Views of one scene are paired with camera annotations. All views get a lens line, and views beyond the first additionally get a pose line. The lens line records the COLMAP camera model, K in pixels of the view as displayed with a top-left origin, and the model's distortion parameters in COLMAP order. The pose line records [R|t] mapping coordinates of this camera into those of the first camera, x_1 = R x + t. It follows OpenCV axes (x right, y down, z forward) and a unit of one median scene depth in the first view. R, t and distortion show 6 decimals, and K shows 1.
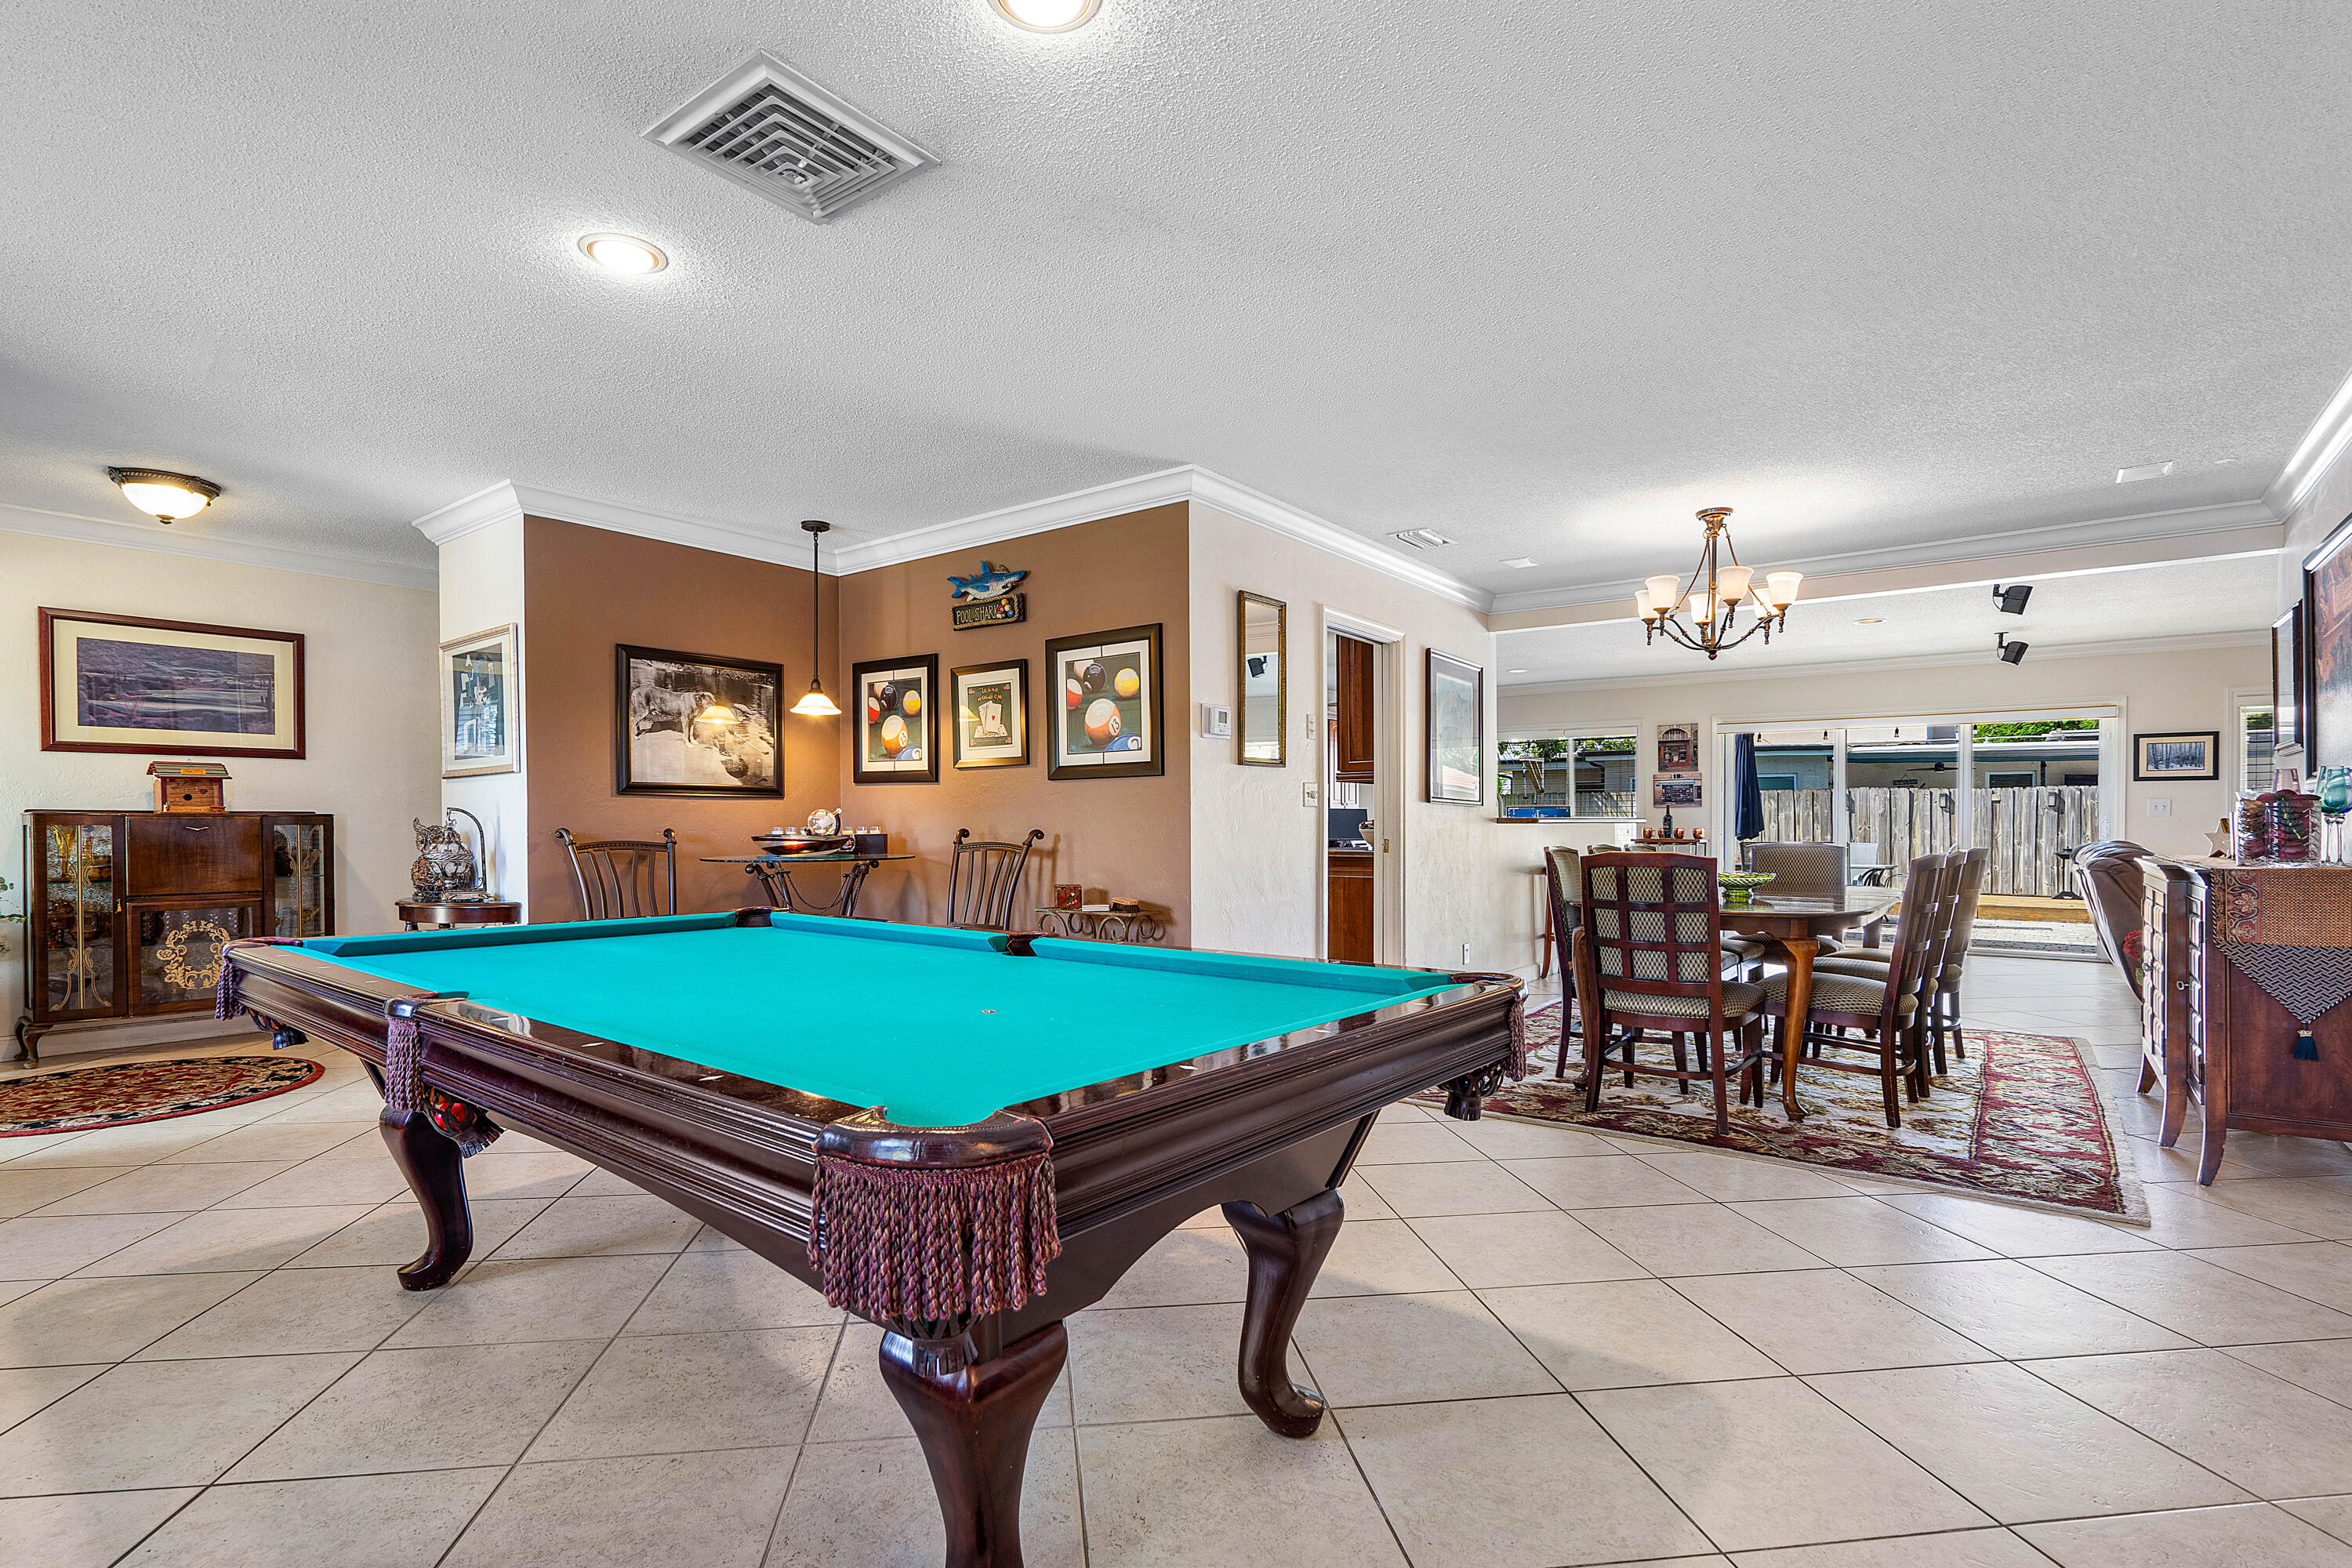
lens RADIAL K [[1124.7, 0, 1118.4], [0, 1124.7, 825.1], [0, 0, 1]] dist [-0.007835, 0.002097]
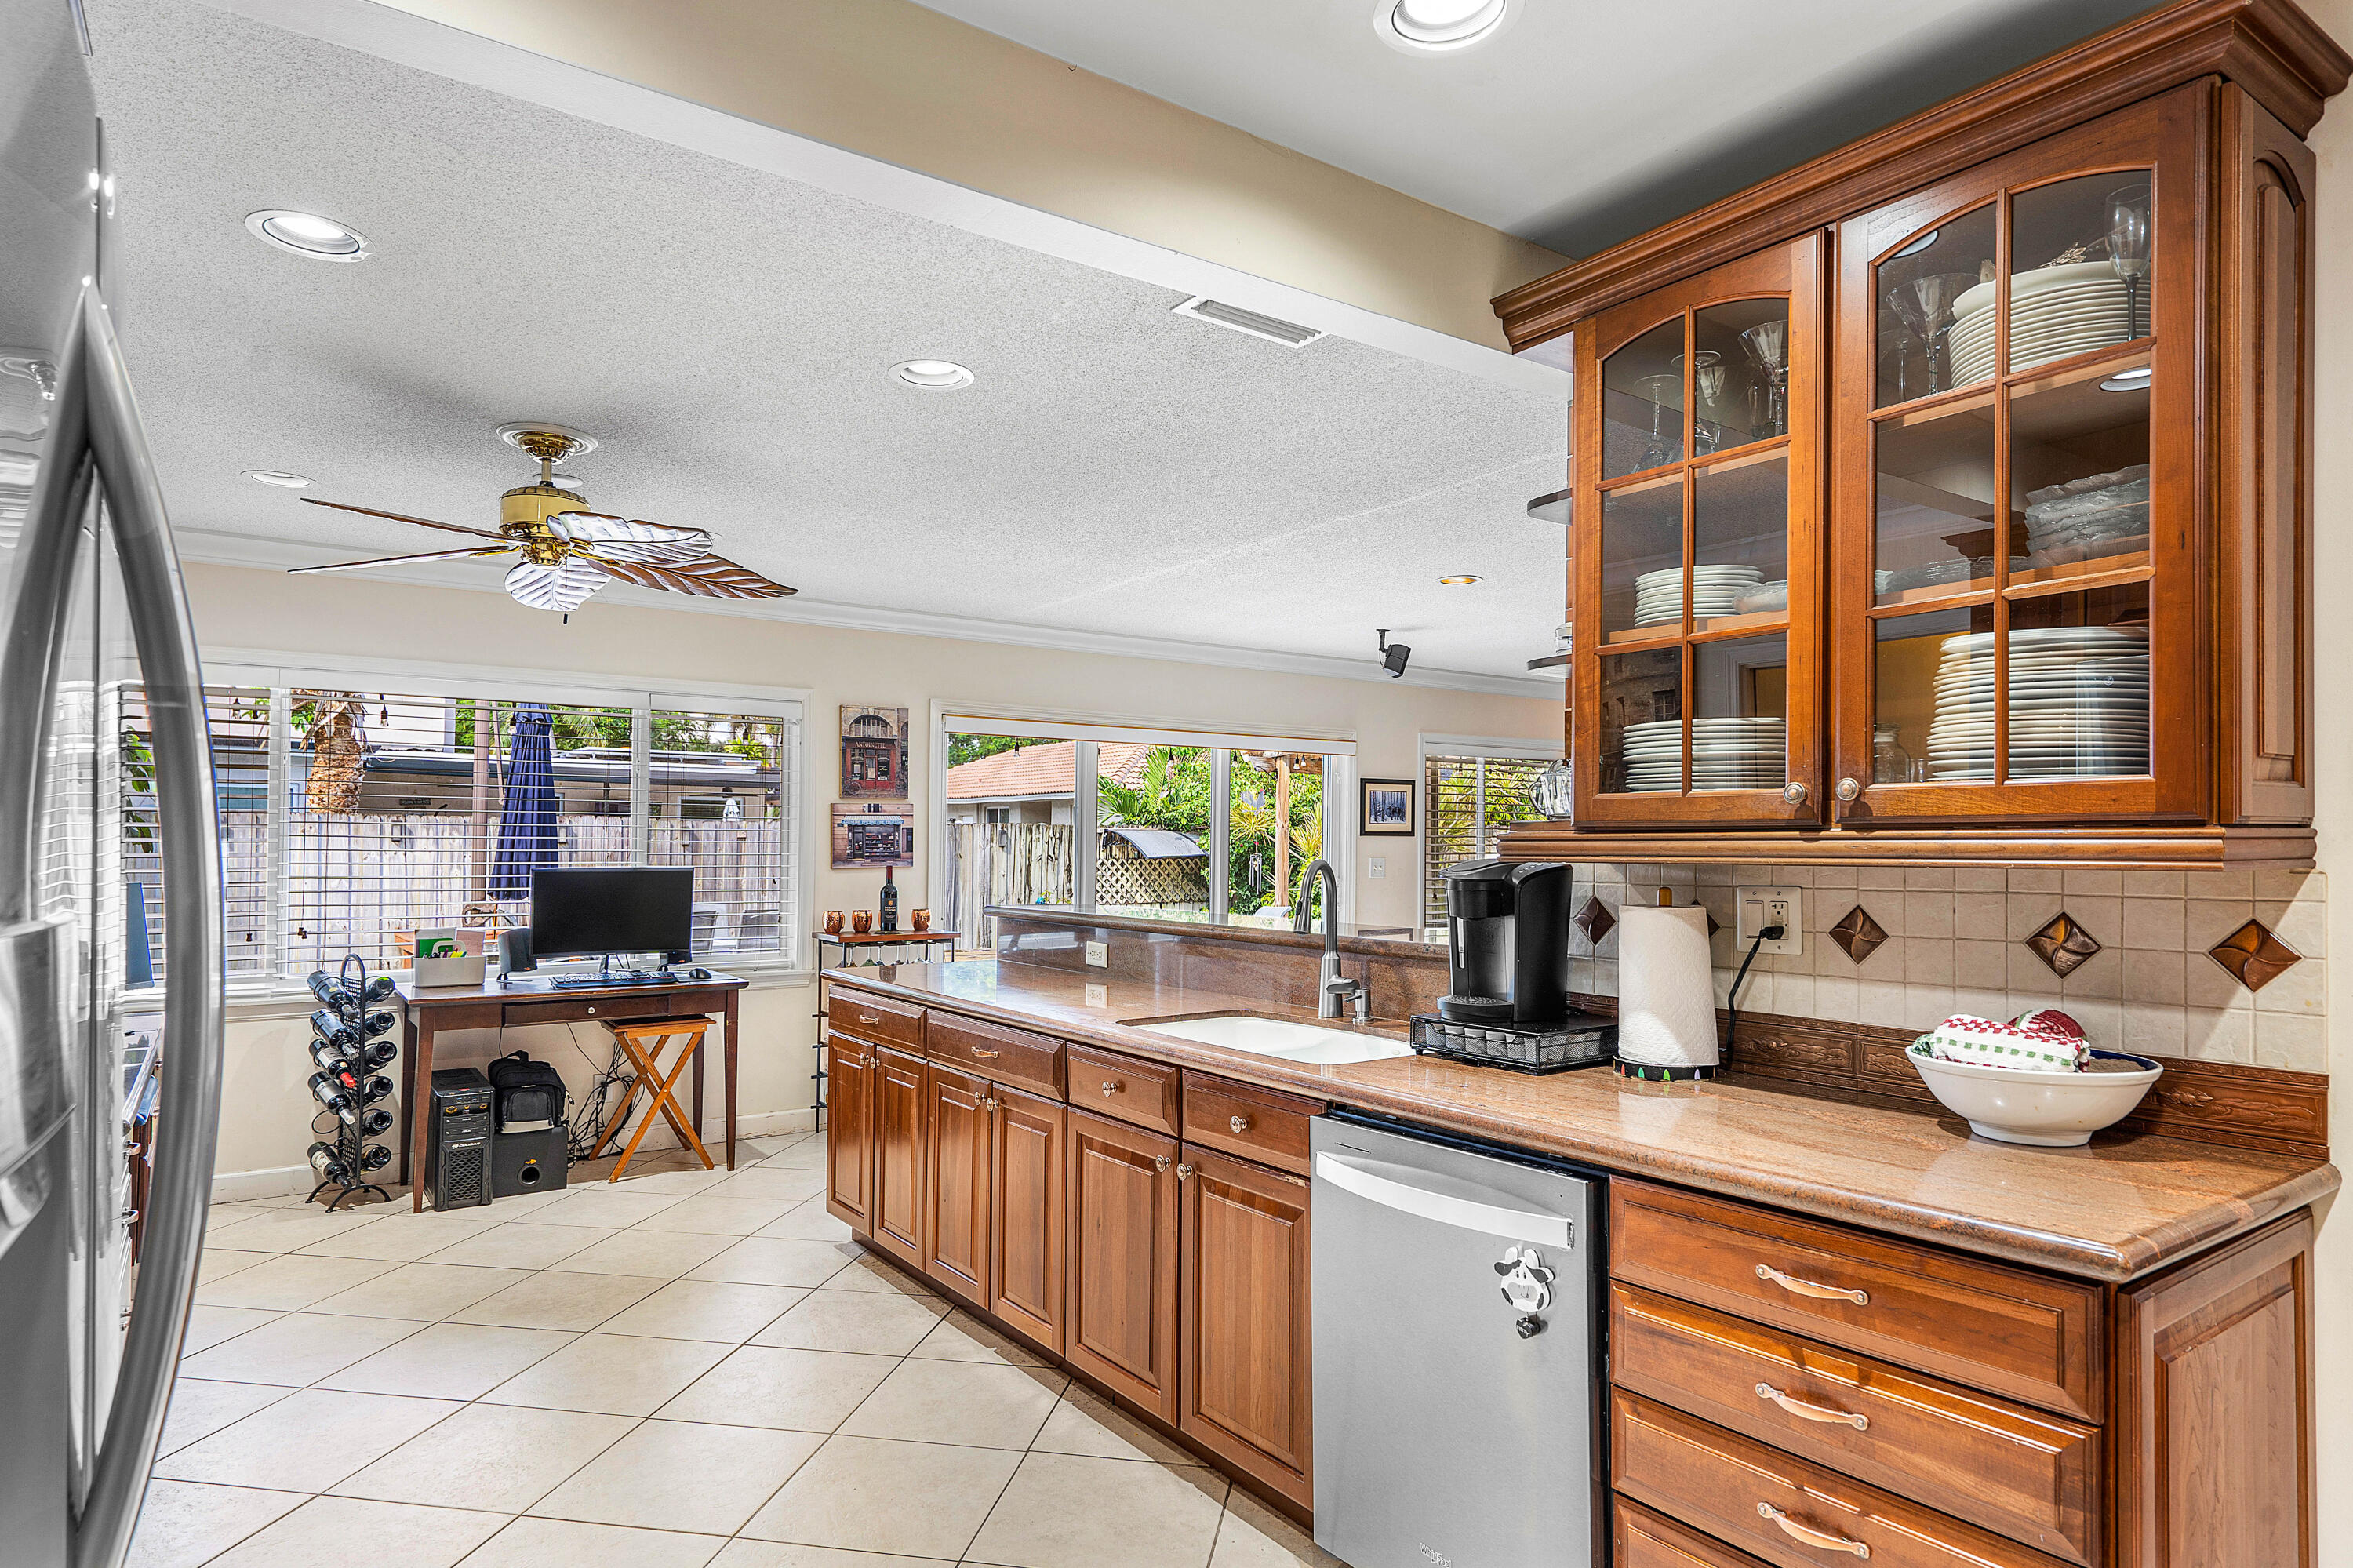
lens RADIAL K [[1370.8, 0, 1159.5], [0, 1370.8, 845.5], [0, 0, 1]] dist [0.017038, -0.000095]
pose [[0.273441, -0.001238, 0.961888, -0.121611], [0.000087, 0.999999, 0.001263, -0.042831], [-0.961889, -0.000261, 0.273441, 1.113672]]
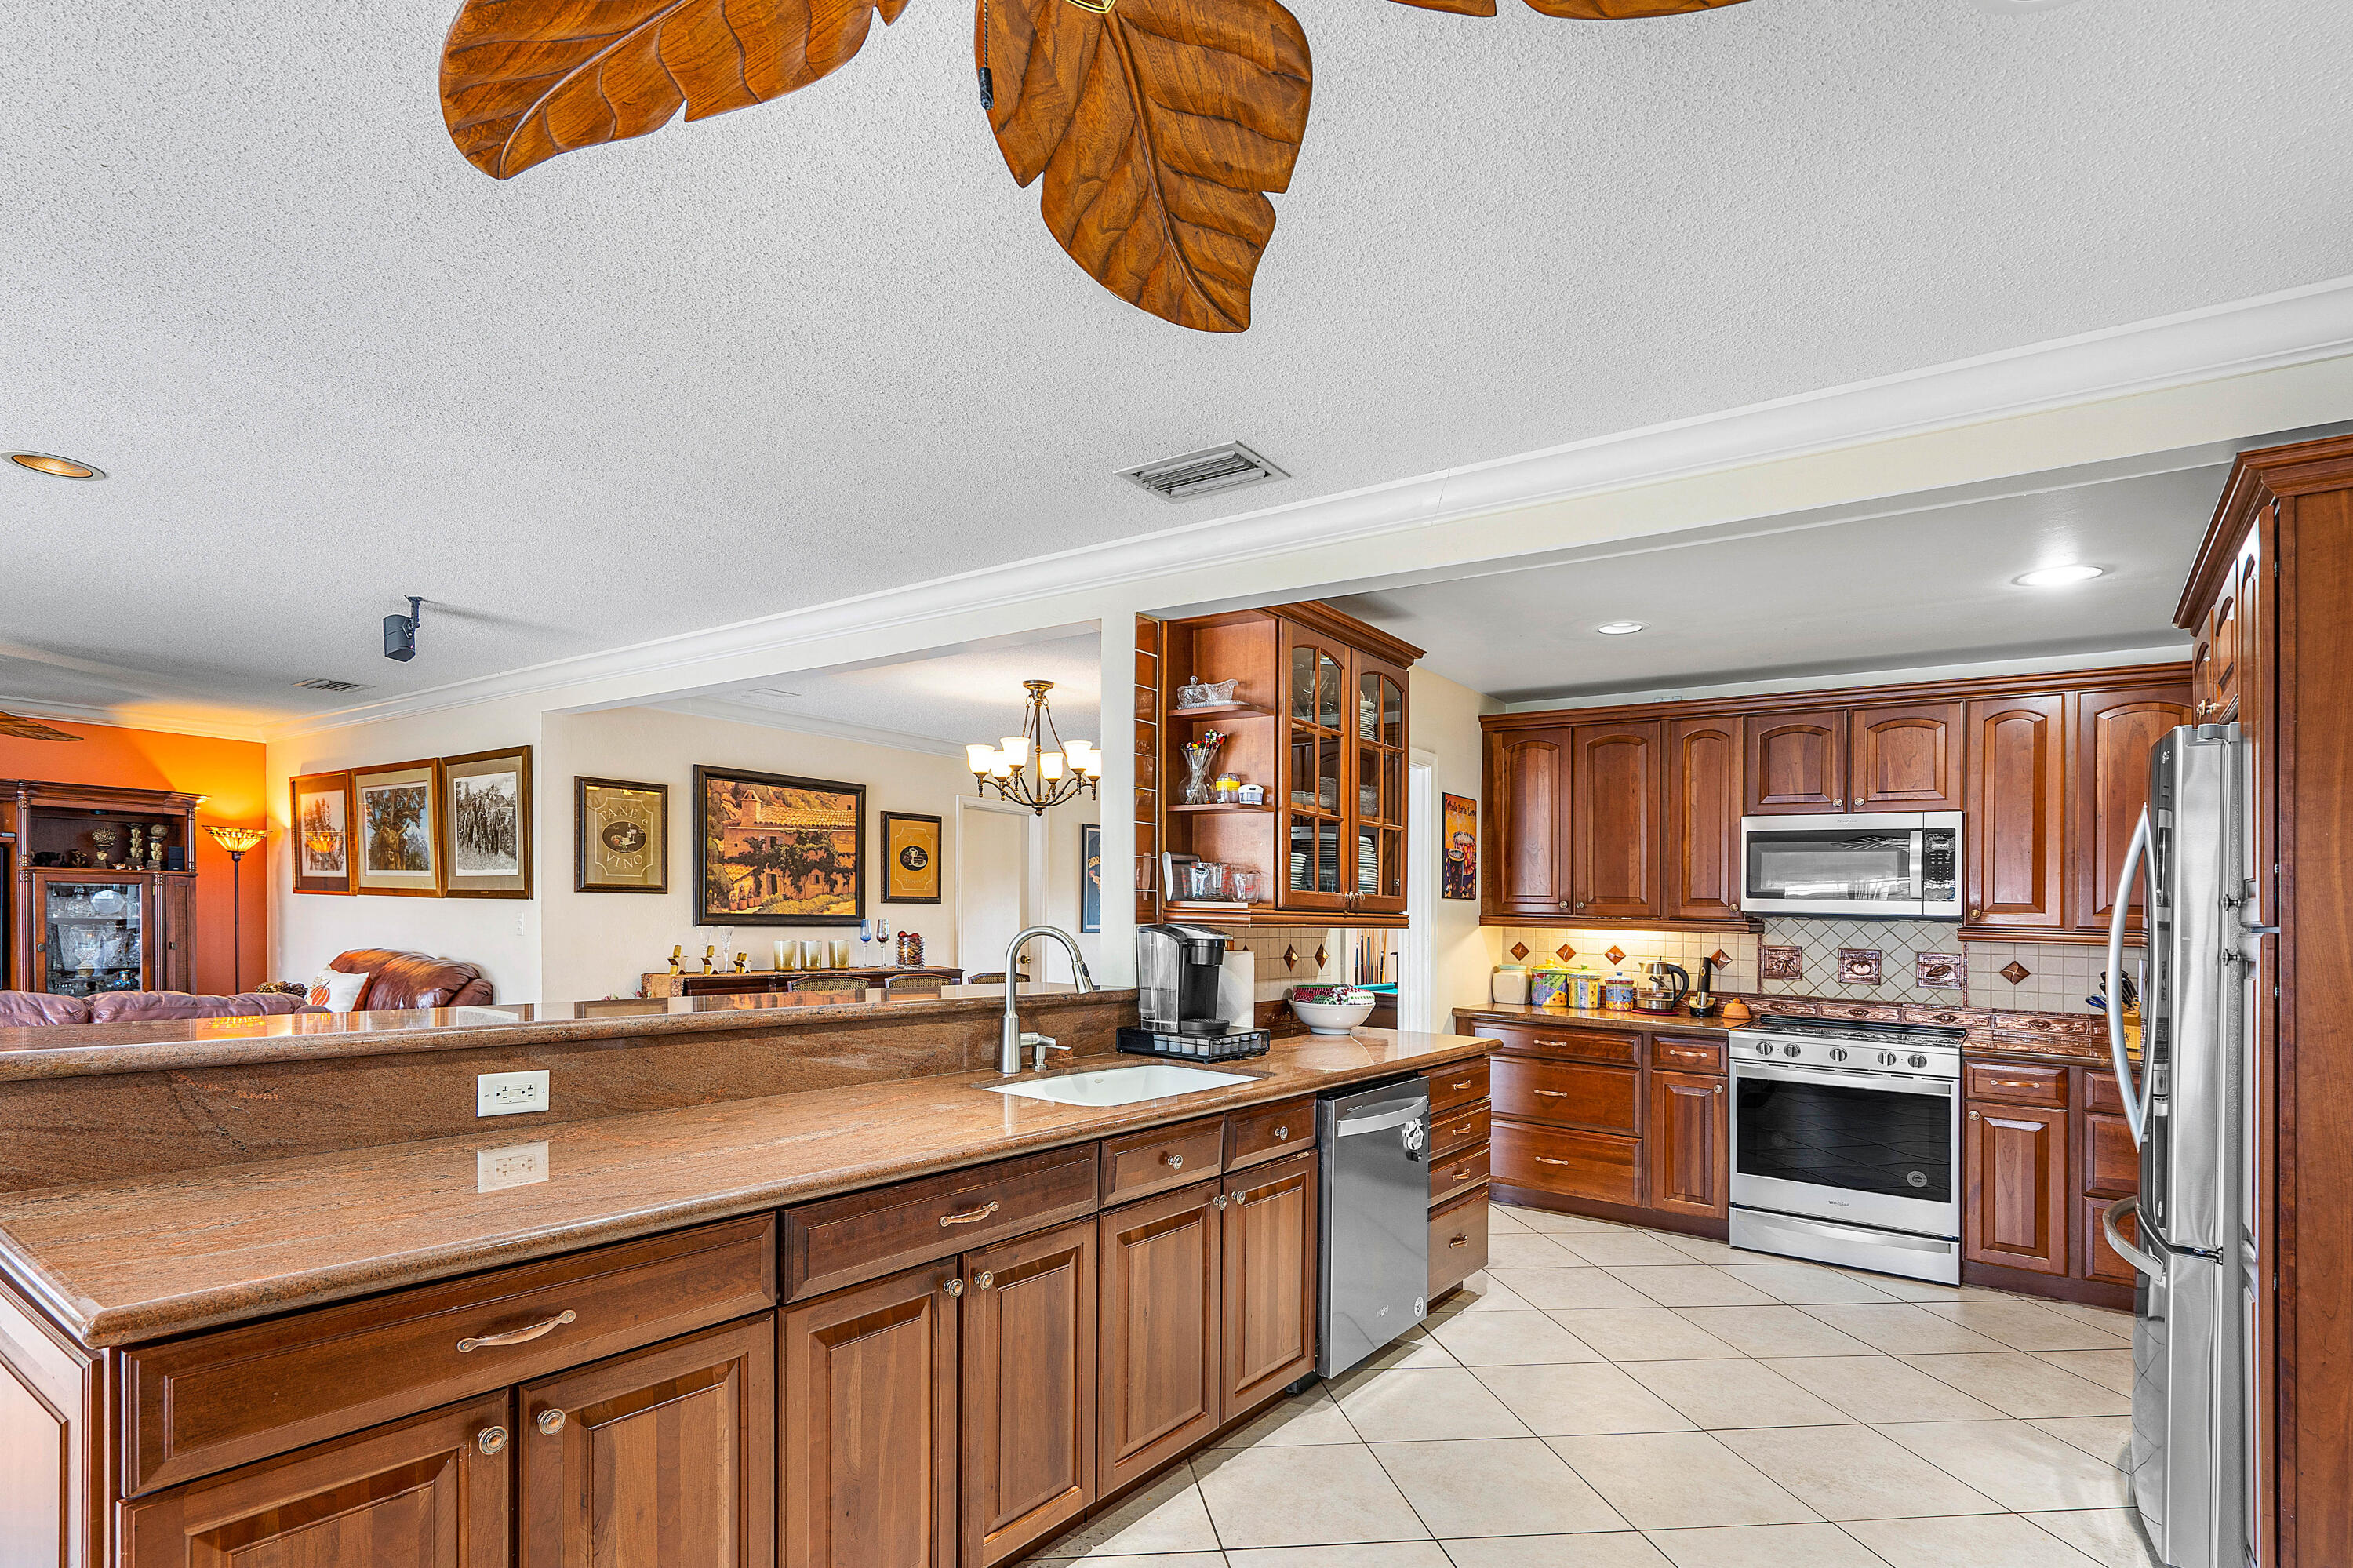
lens RADIAL K [[1143.0, 0, 1176.6], [0, 1143.0, 898.6], [0, 0, 1]] dist [0.001181, 0.001381]
pose [[-0.998353, -0.028638, -0.049714, 0.335666], [-0.028267, 0.999567, -0.008158, -0.045696], [0.049926, -0.006739, -0.998730, 1.637985]]
